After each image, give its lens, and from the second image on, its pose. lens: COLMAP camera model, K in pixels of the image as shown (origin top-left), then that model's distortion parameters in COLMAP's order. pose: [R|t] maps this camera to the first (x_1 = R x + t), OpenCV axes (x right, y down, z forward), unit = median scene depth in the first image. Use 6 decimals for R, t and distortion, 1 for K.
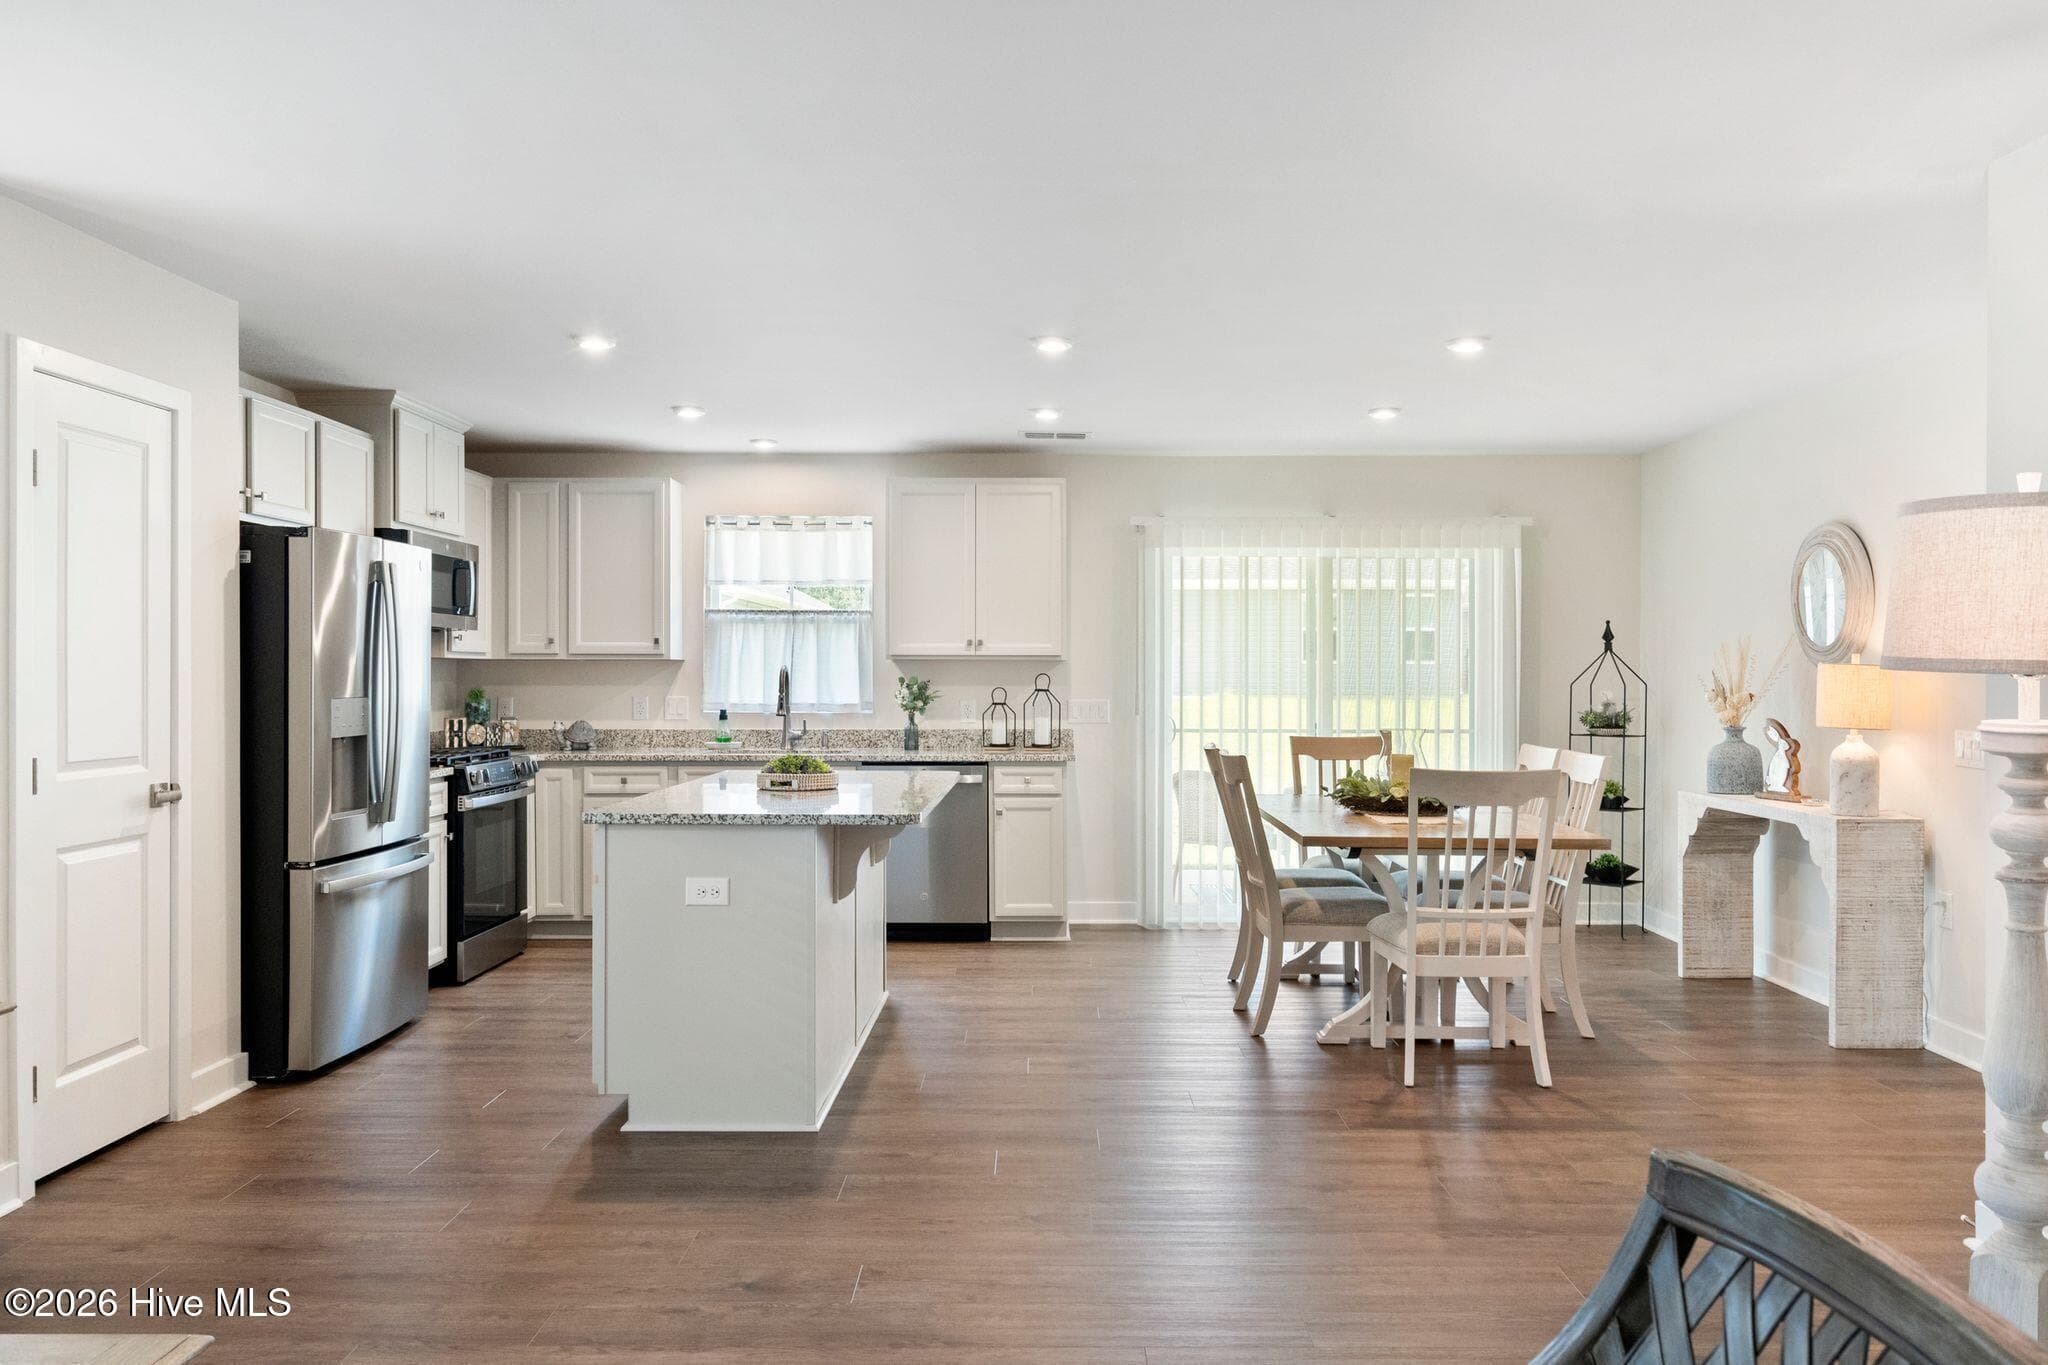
lens RADIAL K [[1516.8, 0, 1023.1], [0, 1516.8, 664.1], [0, 0, 1]] dist [0.002045, 0.003656]
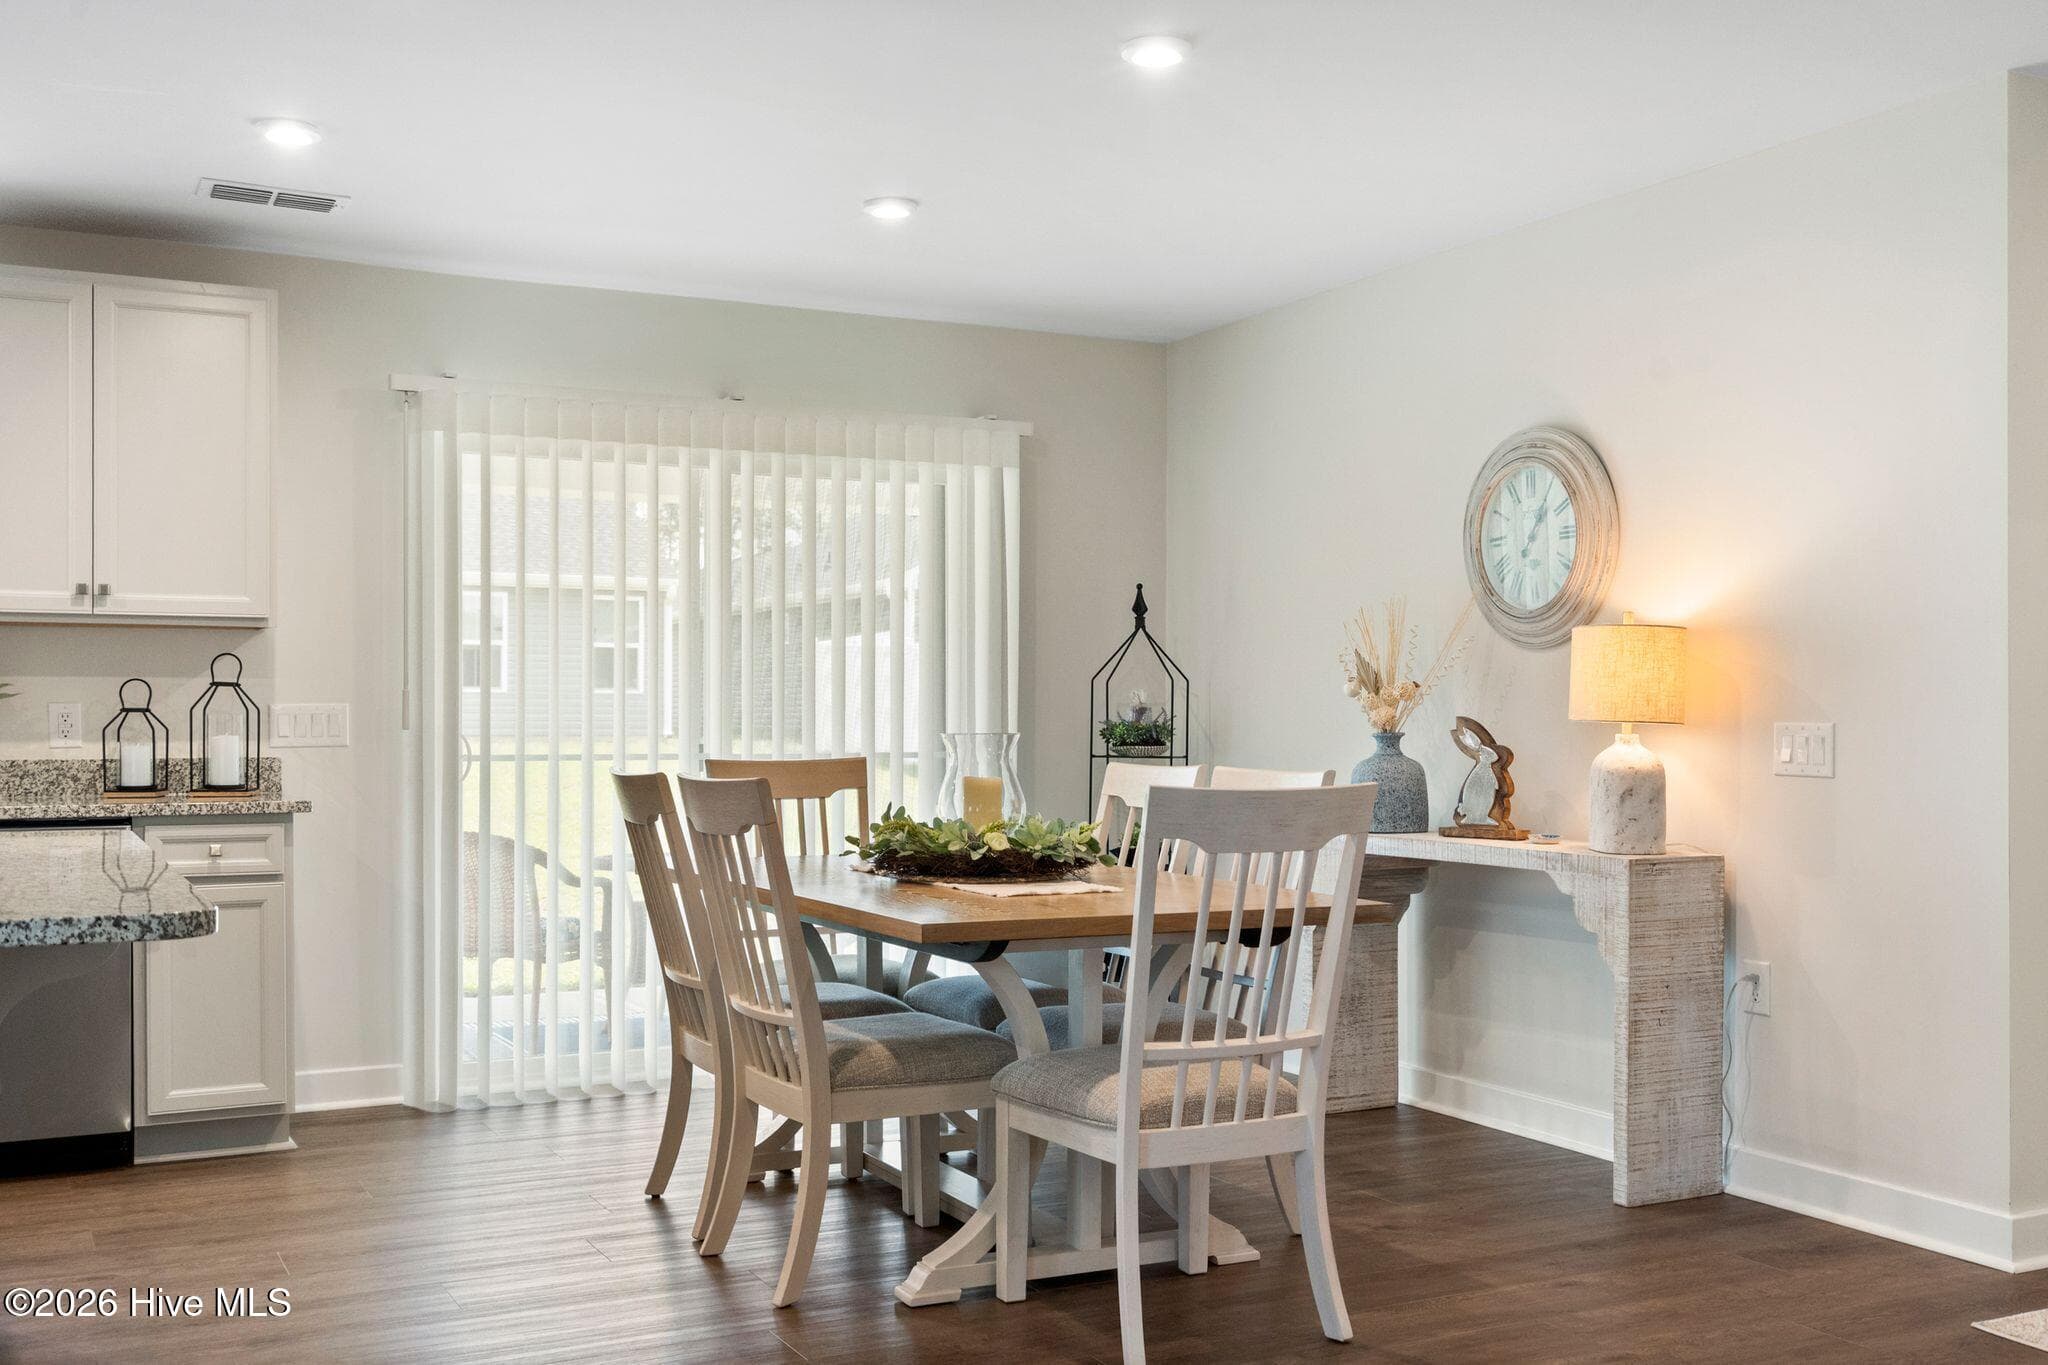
lens RADIAL K [[2023.9, 0, 1021.5], [0, 2023.9, 703.9], [0, 0, 1]] dist [0.010870, 0.013959]
pose [[0.883970, 0.002111, 0.467538, -0.078157], [-0.001614, 0.999998, -0.001465, 0.026200], [-0.467540, 0.000540, 0.883972, 0.249192]]
